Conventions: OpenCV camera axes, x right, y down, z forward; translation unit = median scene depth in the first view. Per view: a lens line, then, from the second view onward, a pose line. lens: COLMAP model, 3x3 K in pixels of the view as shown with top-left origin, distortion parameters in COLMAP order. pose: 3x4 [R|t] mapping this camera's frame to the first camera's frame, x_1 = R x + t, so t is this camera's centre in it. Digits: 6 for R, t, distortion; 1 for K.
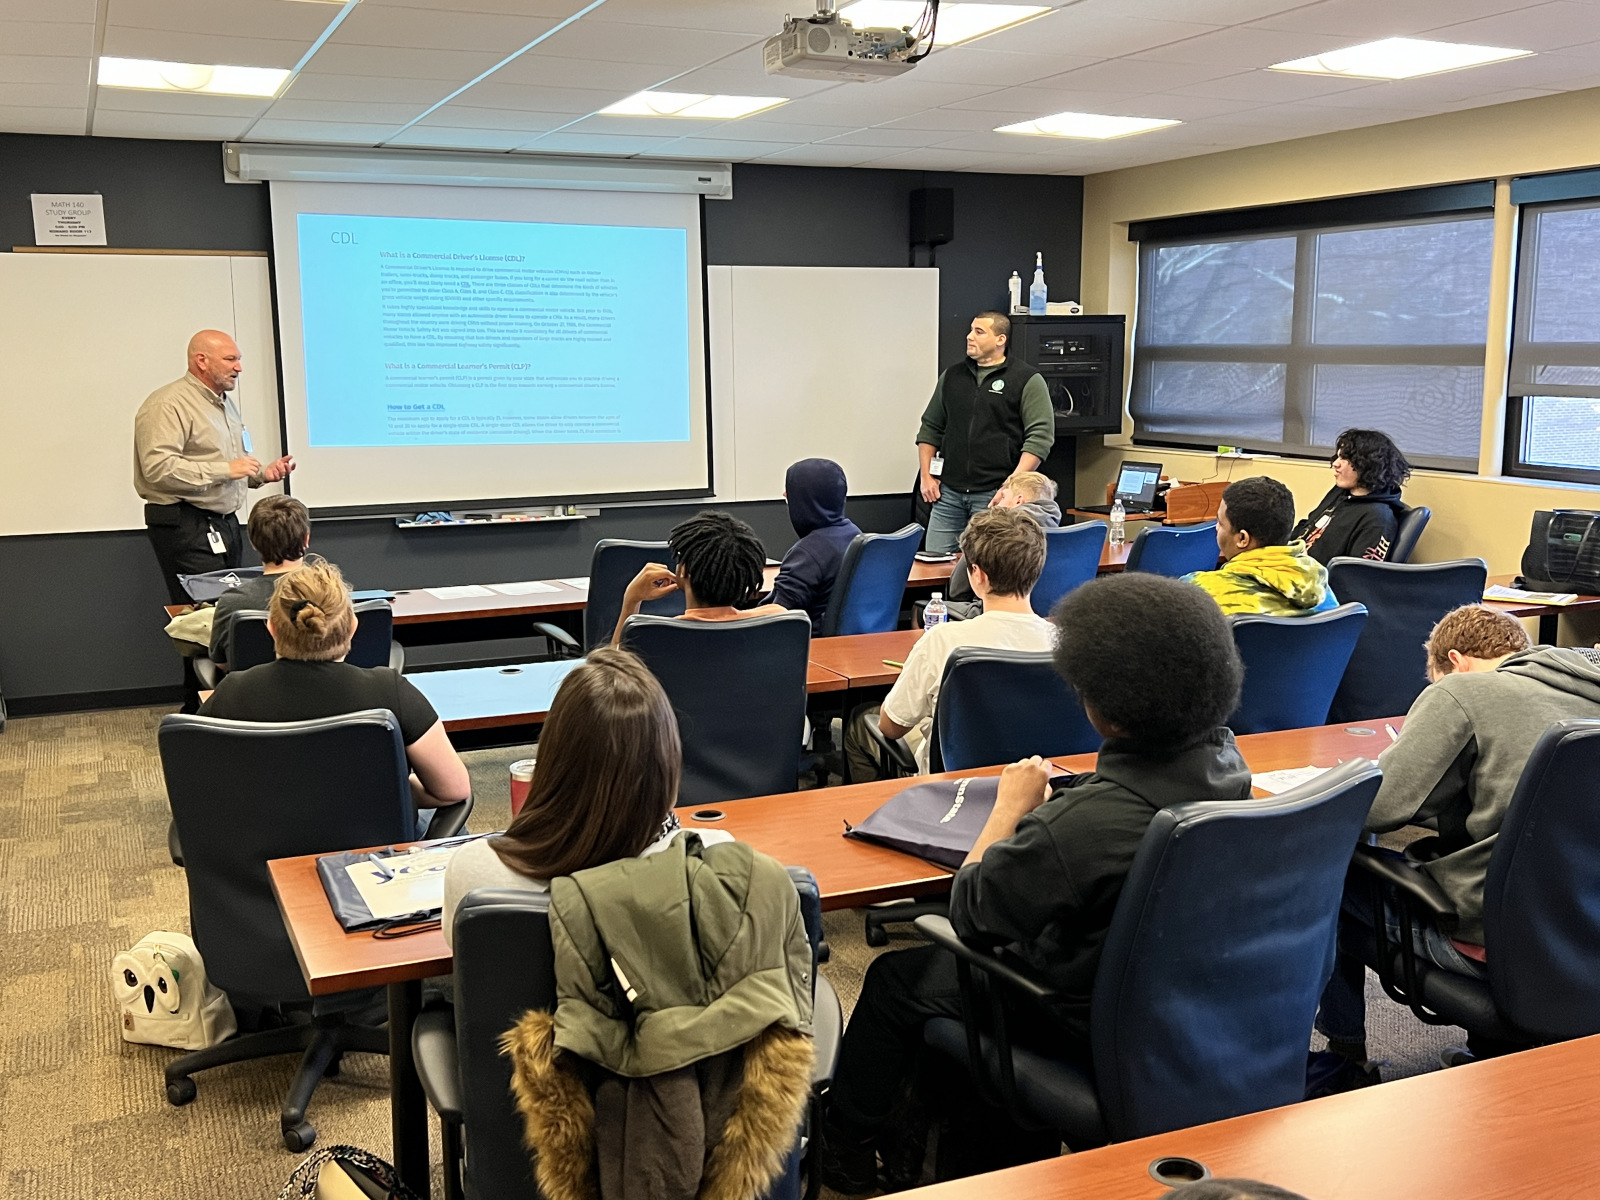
lens RADIAL K [[1632.2, 0, 801.6], [0, 1632.2, 608.1], [0, 0, 1]] dist [0.083527, 0.000000]
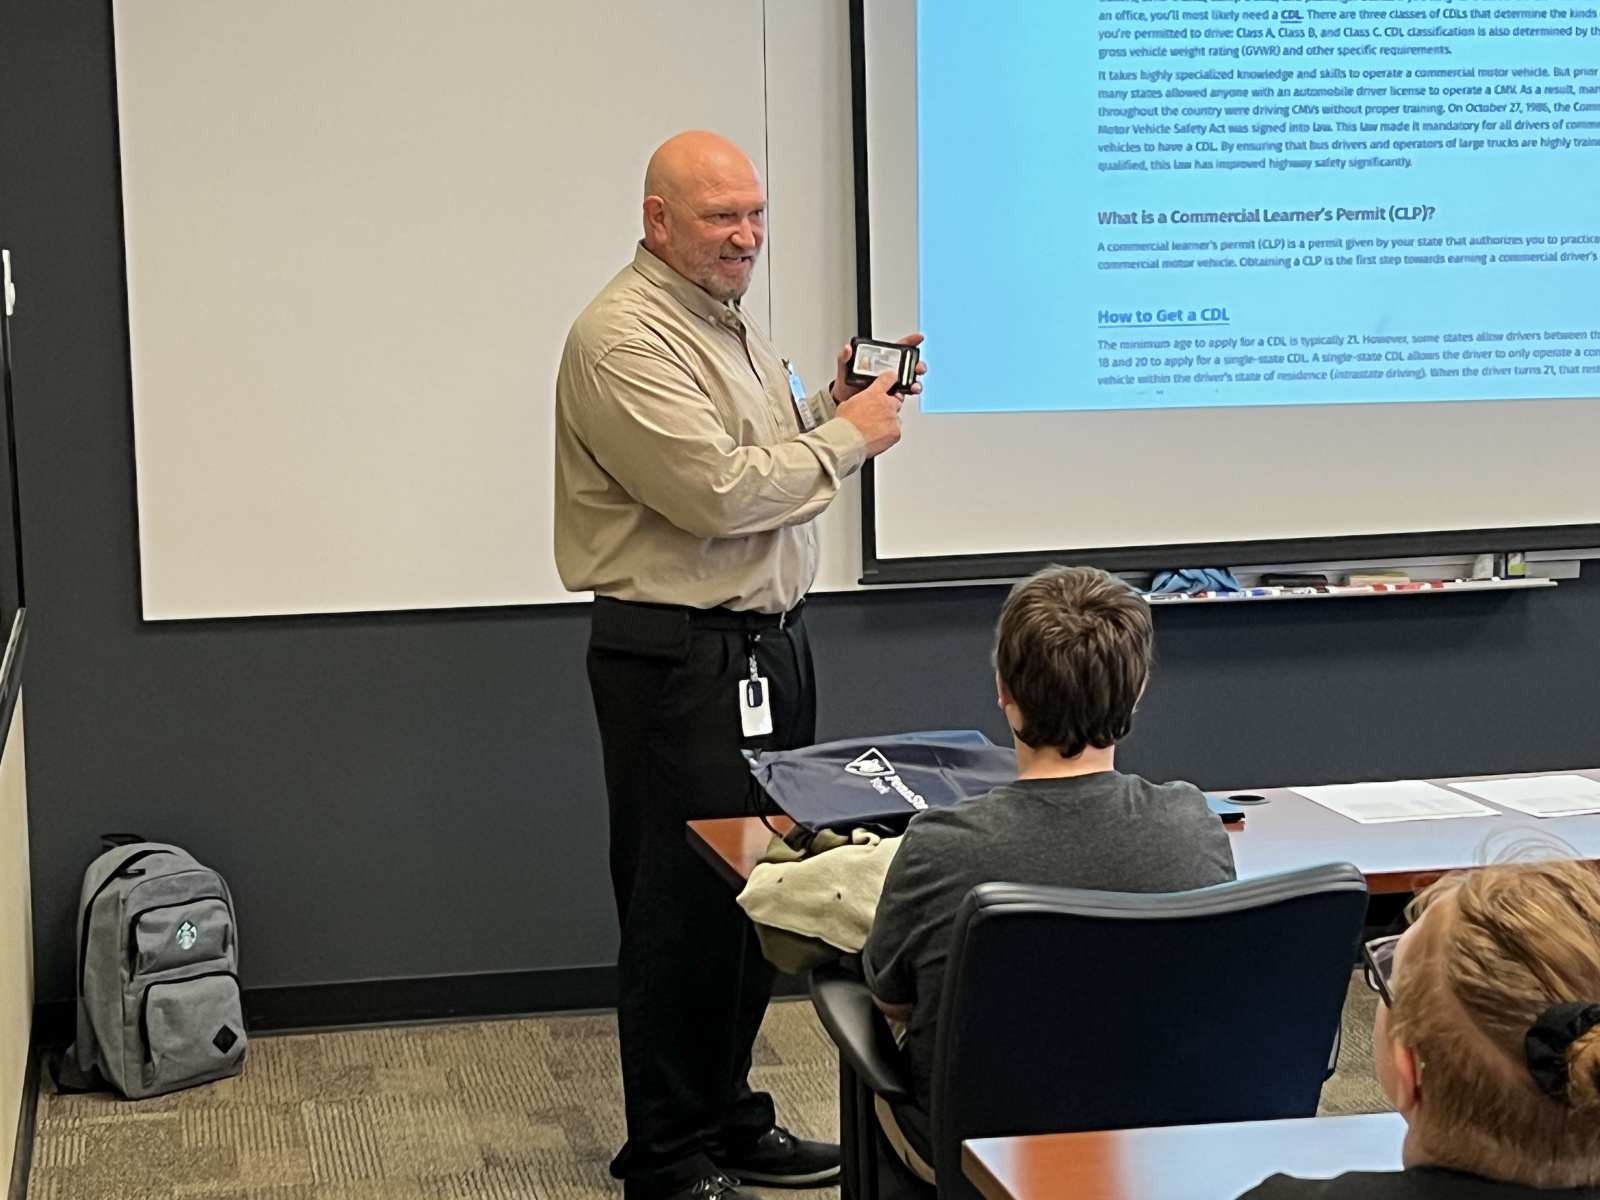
lens RADIAL K [[3292.4, 0, 799.3], [0, 3292.4, 597.7], [0, 0, 1]] dist [0.175253, 0.000000]
pose [[0.978138, 0.016513, -0.207302, -0.149209], [-0.022235, 0.999433, -0.025300, -0.028125], [0.206767, 0.029356, 0.977950, 0.167277]]
